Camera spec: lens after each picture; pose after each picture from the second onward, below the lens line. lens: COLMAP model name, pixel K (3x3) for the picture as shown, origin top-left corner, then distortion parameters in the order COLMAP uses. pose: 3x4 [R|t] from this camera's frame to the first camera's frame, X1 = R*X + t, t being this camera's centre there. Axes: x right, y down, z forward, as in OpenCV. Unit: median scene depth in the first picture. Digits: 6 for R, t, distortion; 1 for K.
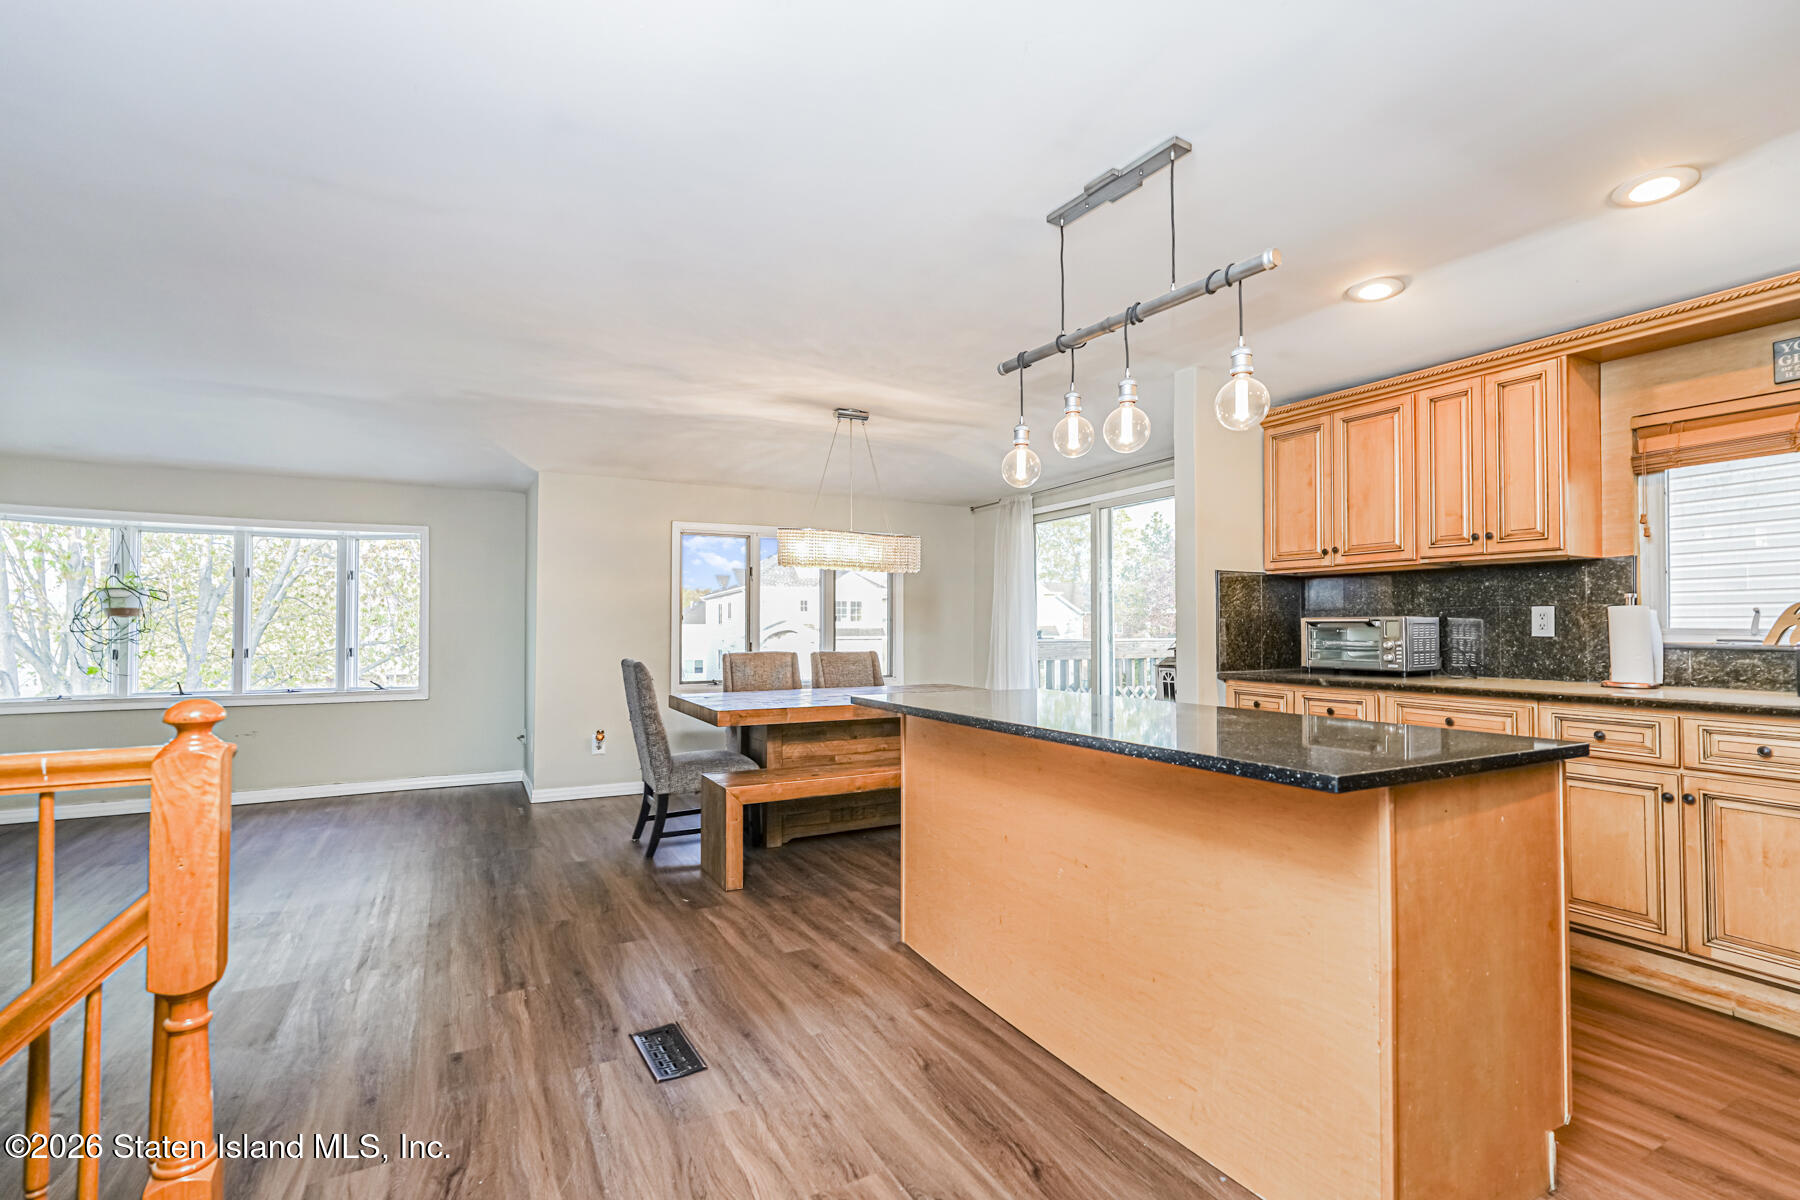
lens RADIAL K [[811.2, 0, 907.3], [0, 811.2, 606.6], [0, 0, 1]] dist [-0.003973, 0.000759]
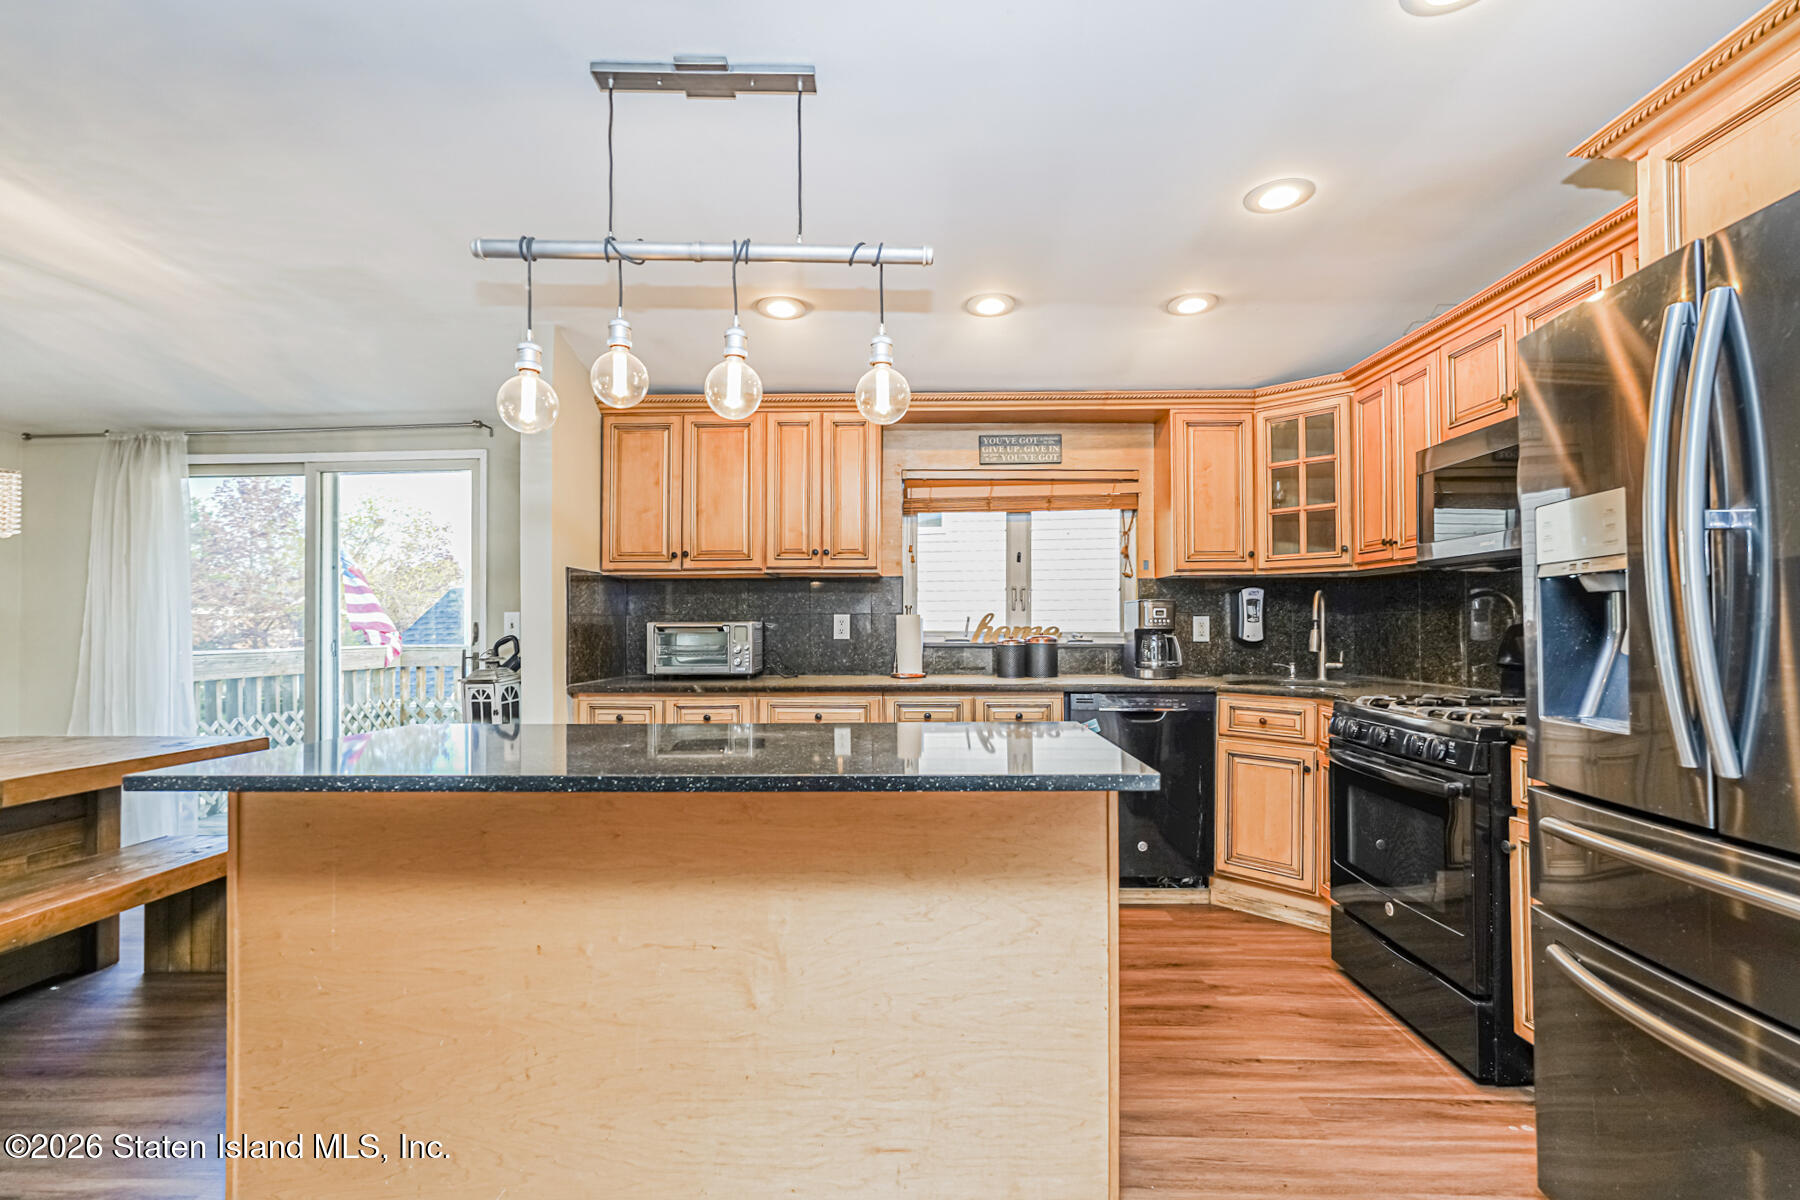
lens RADIAL K [[832.3, 0, 902.7], [0, 832.3, 605.6], [0, 0, 1]] dist [-0.002628, 0.000692]
pose [[0.512104, 0.021030, 0.858666, -0.215647], [-0.016581, 0.999756, -0.014597, 0.003476], [-0.858764, -0.006763, 0.512327, 0.266634]]
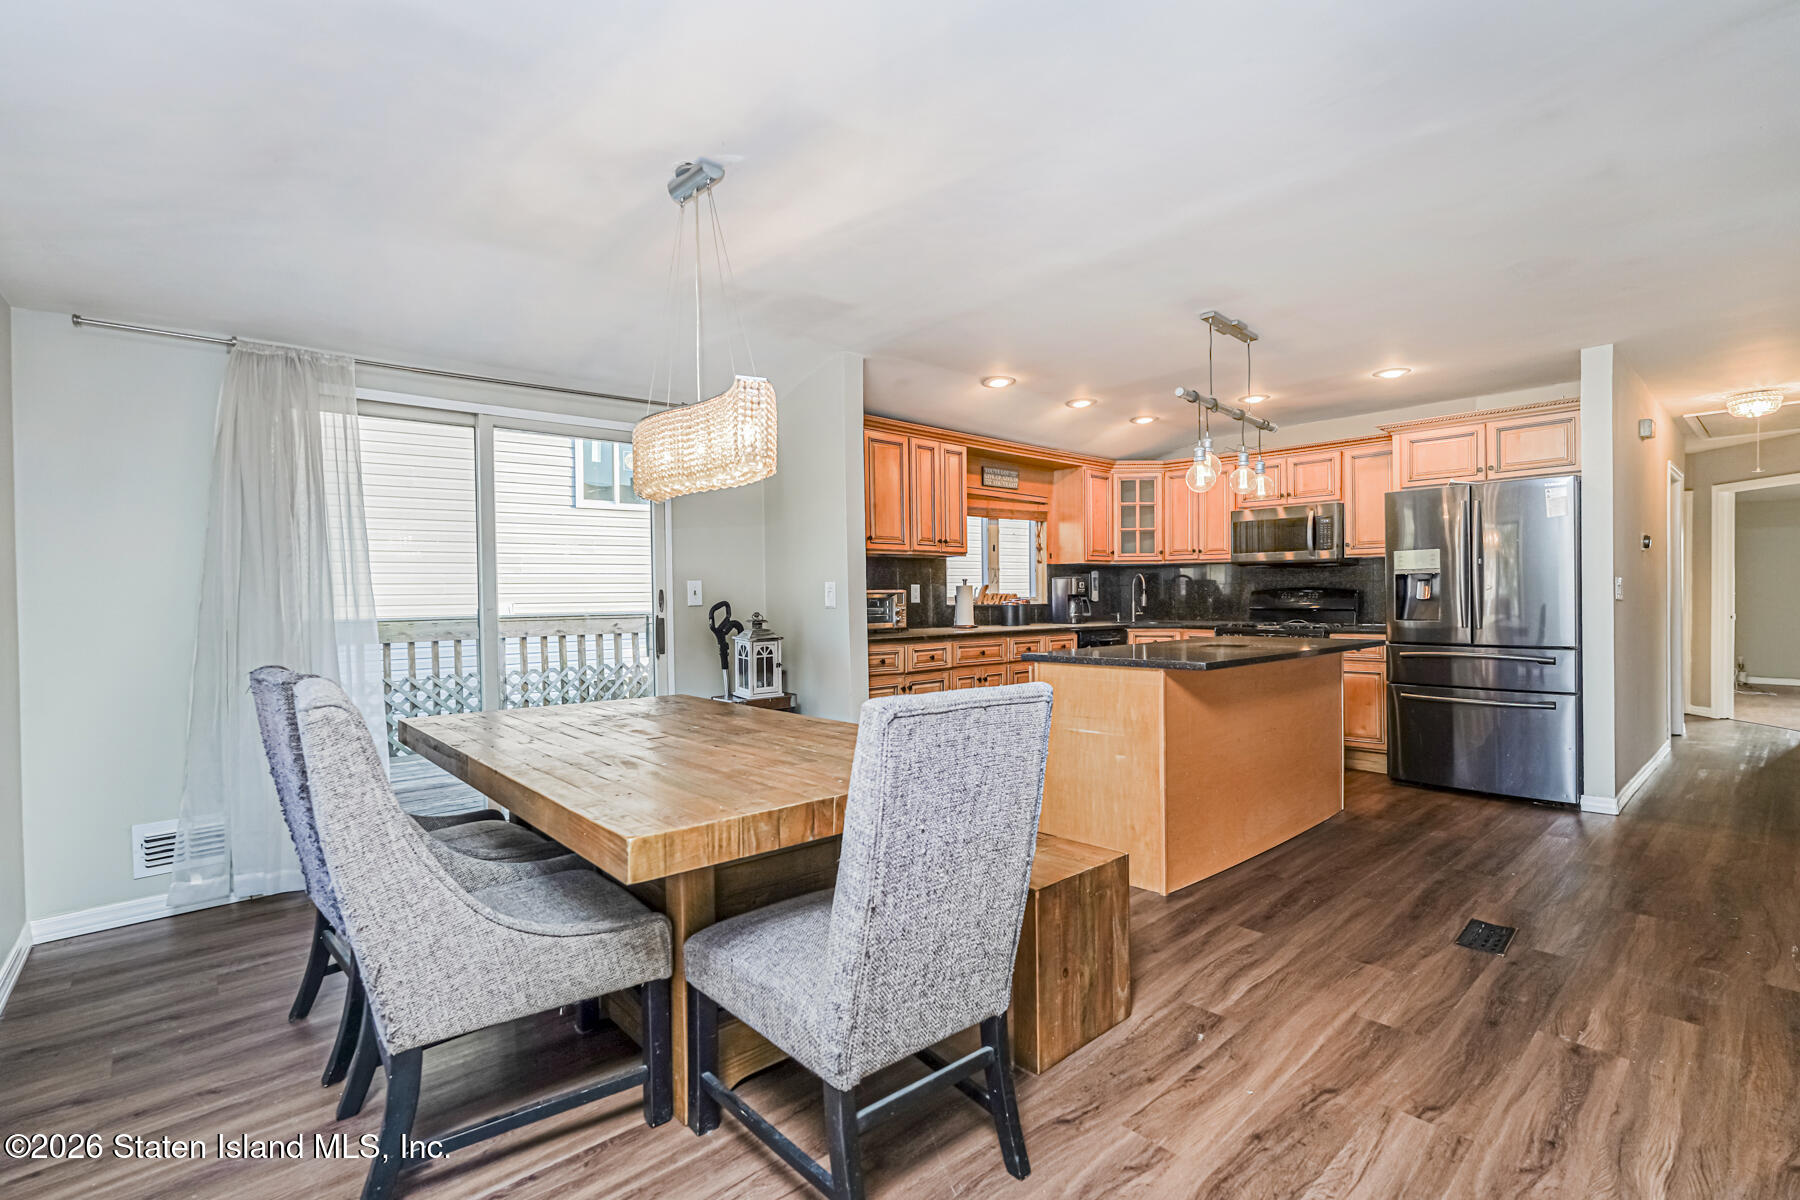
lens RADIAL K [[813.1, 0, 899.1], [0, 813.1, 603.8], [0, 0, 1]] dist [0.003858, 0.000662]
pose [[-0.216656, -0.006948, 0.976223, -0.787282], [-0.013520, 0.999900, 0.004116, 0.030940], [-0.976154, -0.012307, -0.216729, 1.296285]]
